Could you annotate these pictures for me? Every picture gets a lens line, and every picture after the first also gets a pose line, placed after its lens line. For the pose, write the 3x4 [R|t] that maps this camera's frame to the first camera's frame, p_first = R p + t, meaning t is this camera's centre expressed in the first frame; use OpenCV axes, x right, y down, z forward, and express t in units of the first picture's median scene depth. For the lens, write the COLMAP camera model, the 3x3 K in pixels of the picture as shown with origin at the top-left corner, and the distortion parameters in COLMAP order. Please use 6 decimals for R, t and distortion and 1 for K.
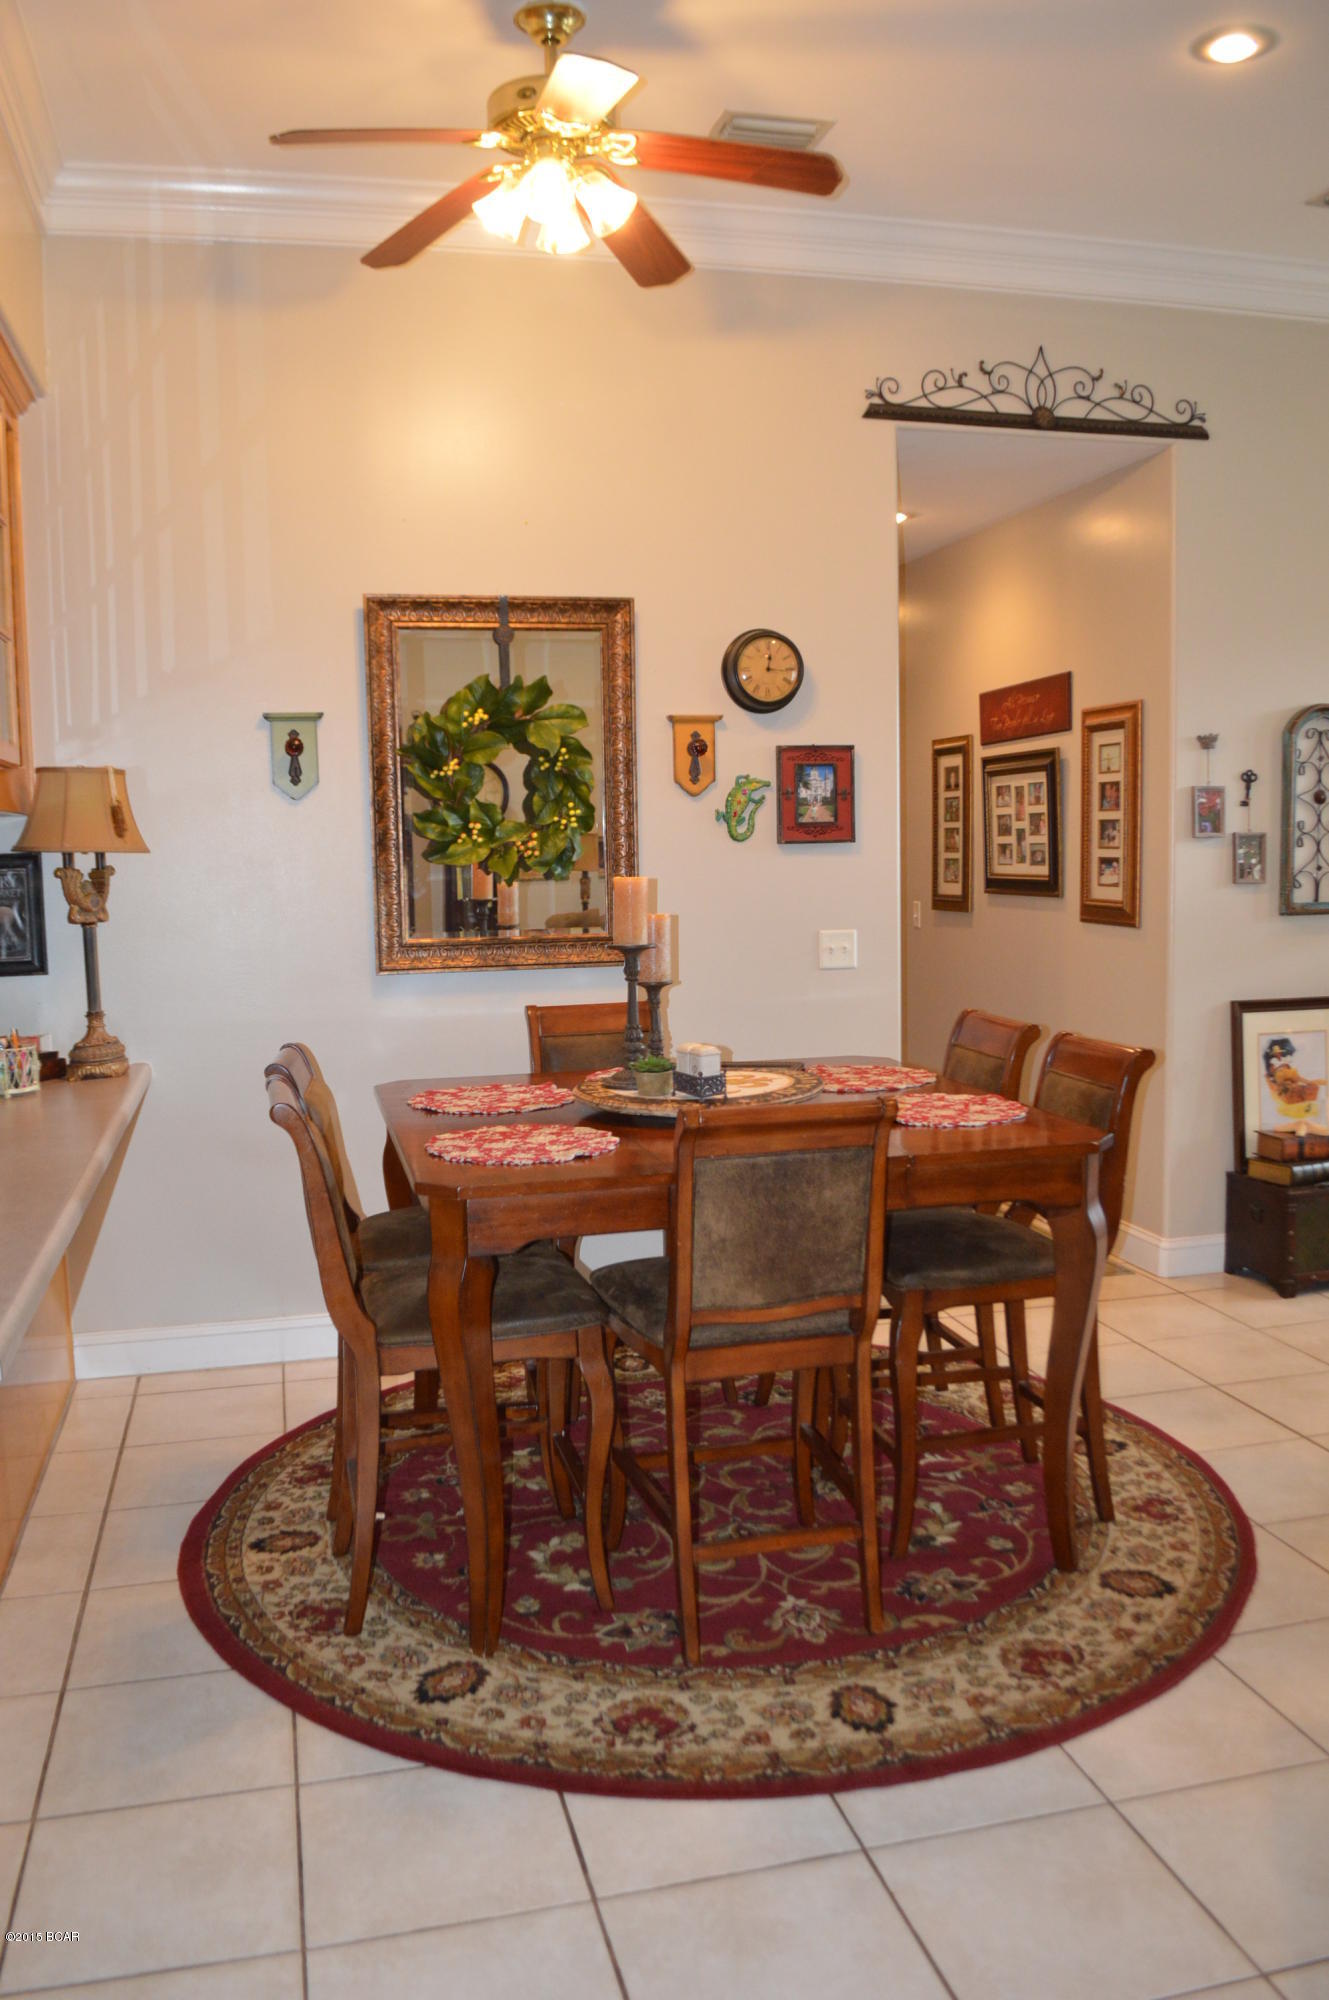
lens RADIAL K [[1588.7, 0, 885.3], [0, 1588.7, 1003.3], [0, 0, 1]] dist [-0.080939, 0.009350]
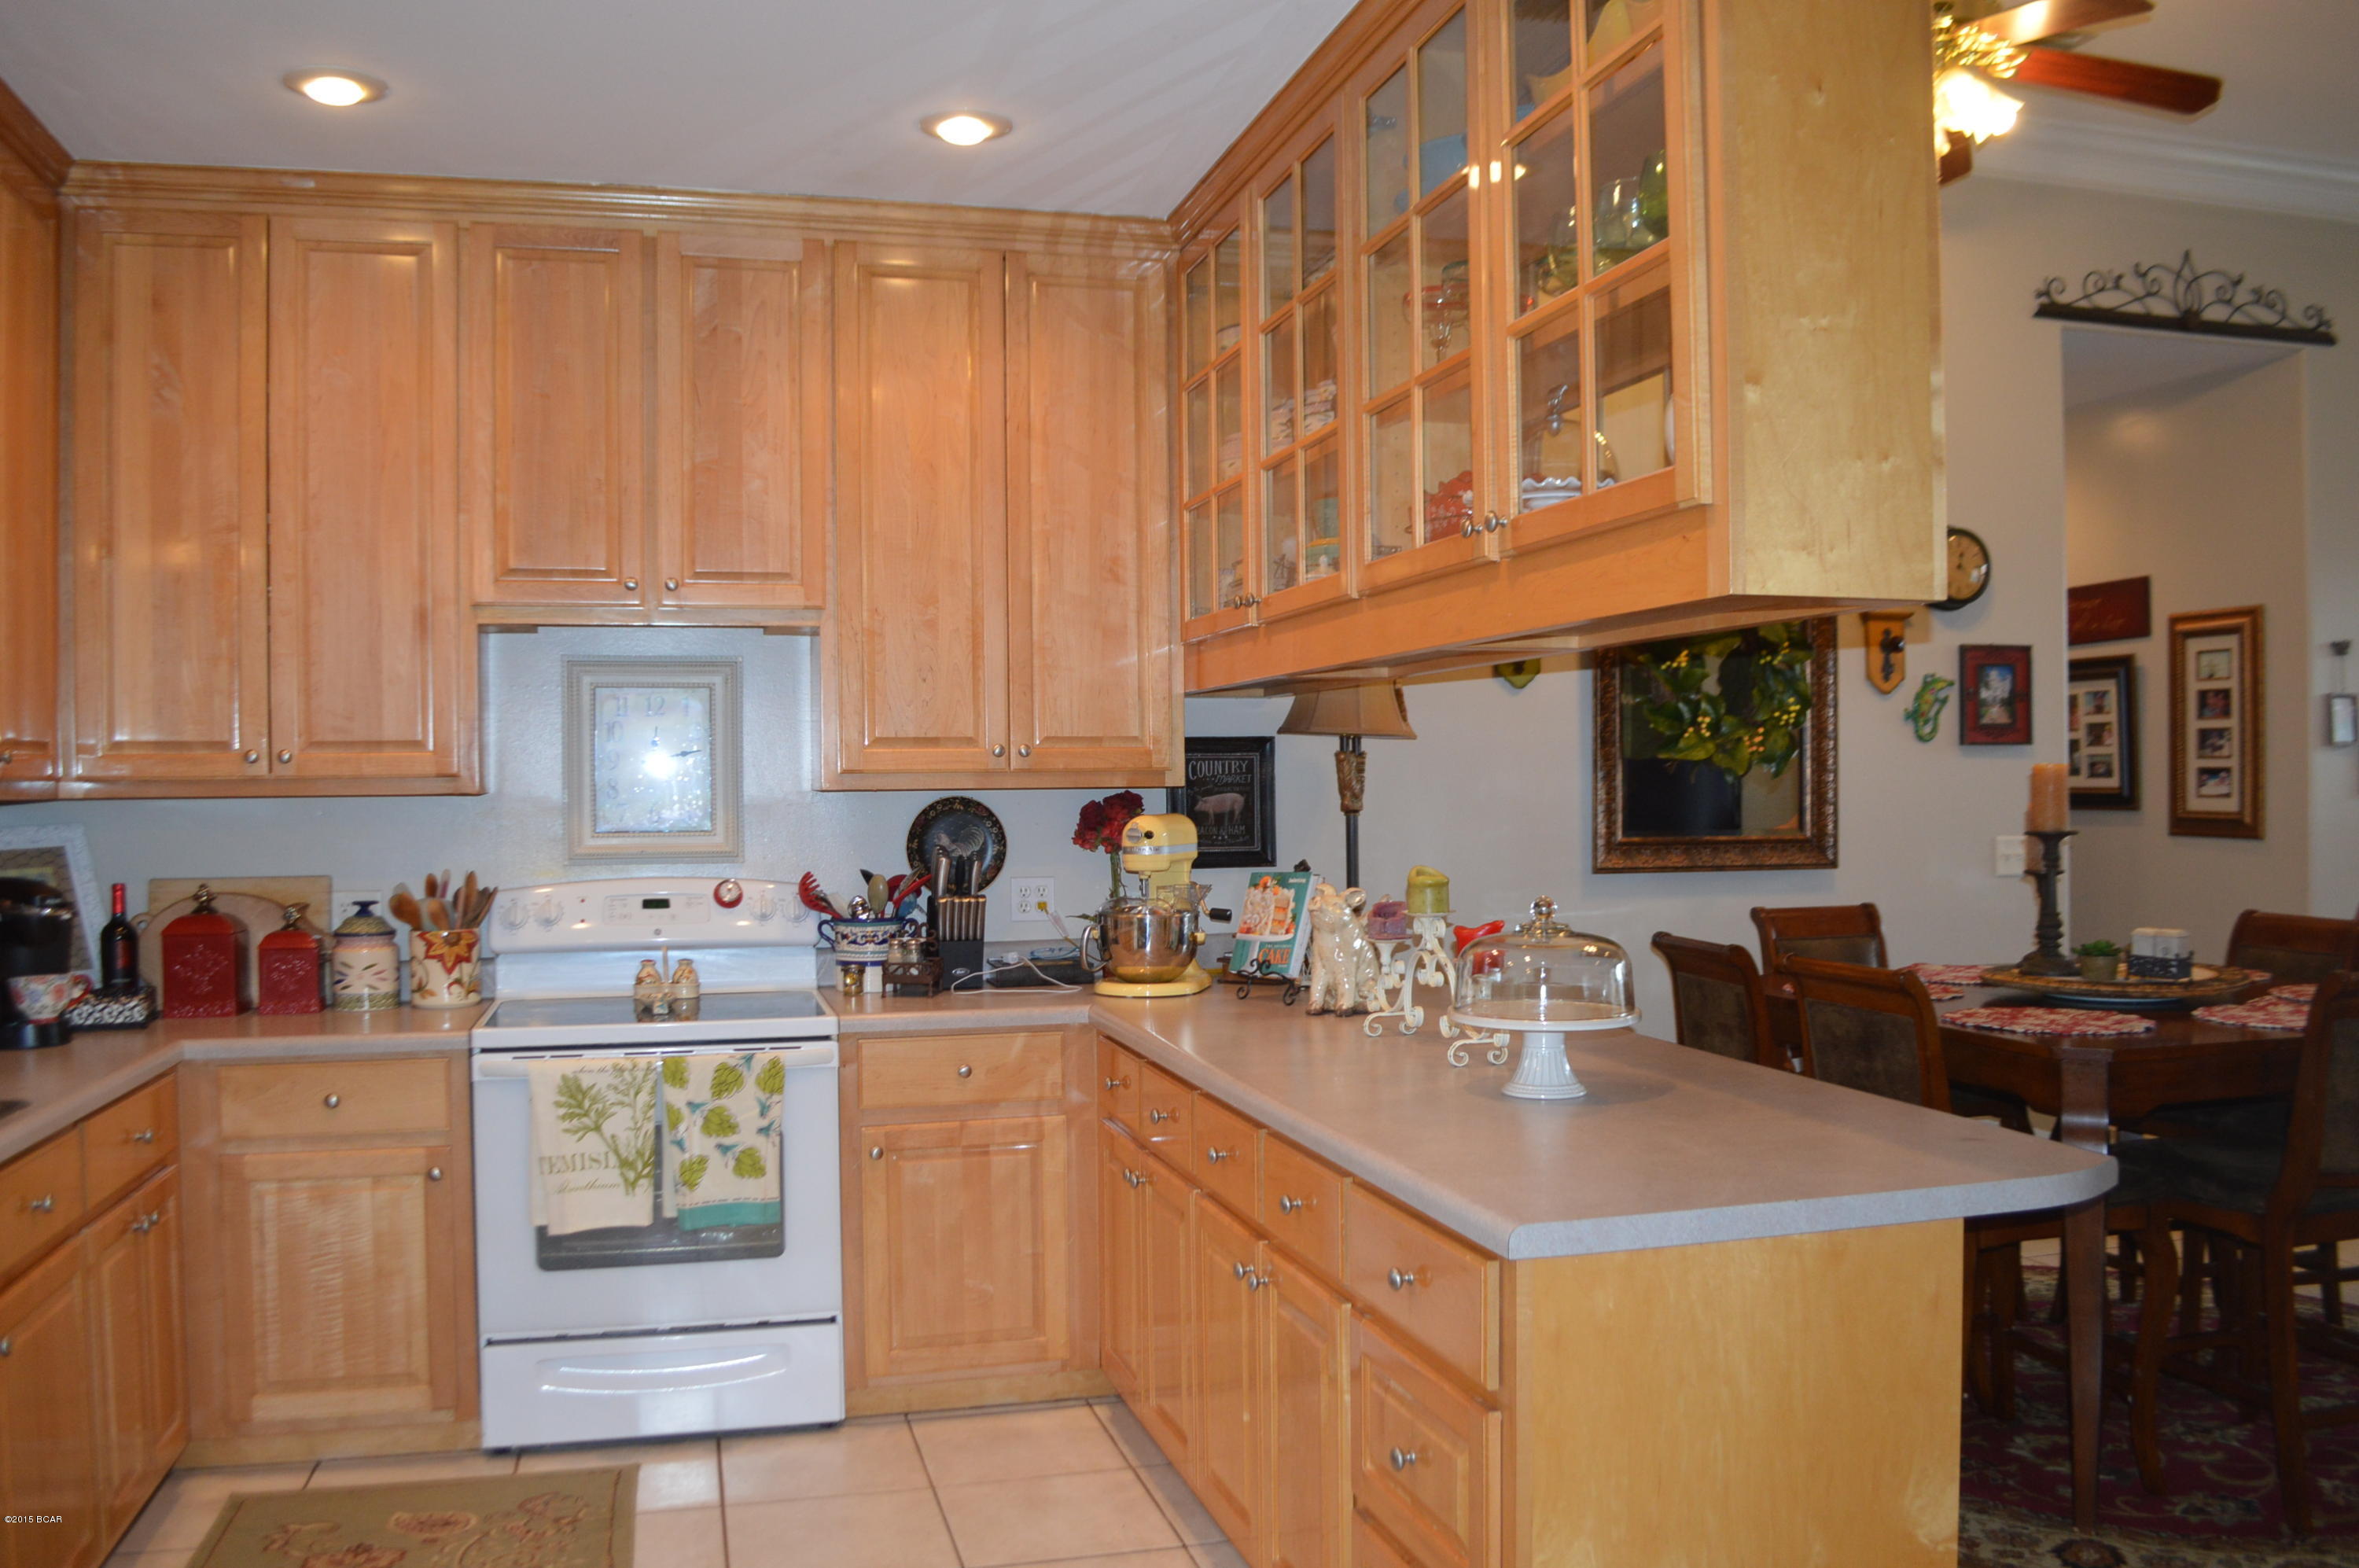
lens RADIAL K [[1873.9, 0, 1120.9], [0, 1873.9, 809.9], [0, 0, 1]] dist [-0.080939, 0.009350]
pose [[0.999480, 0.012505, -0.029724, -0.538545], [-0.015039, 0.996128, -0.086620, 0.043475], [0.028526, 0.087021, 0.995798, -0.130954]]
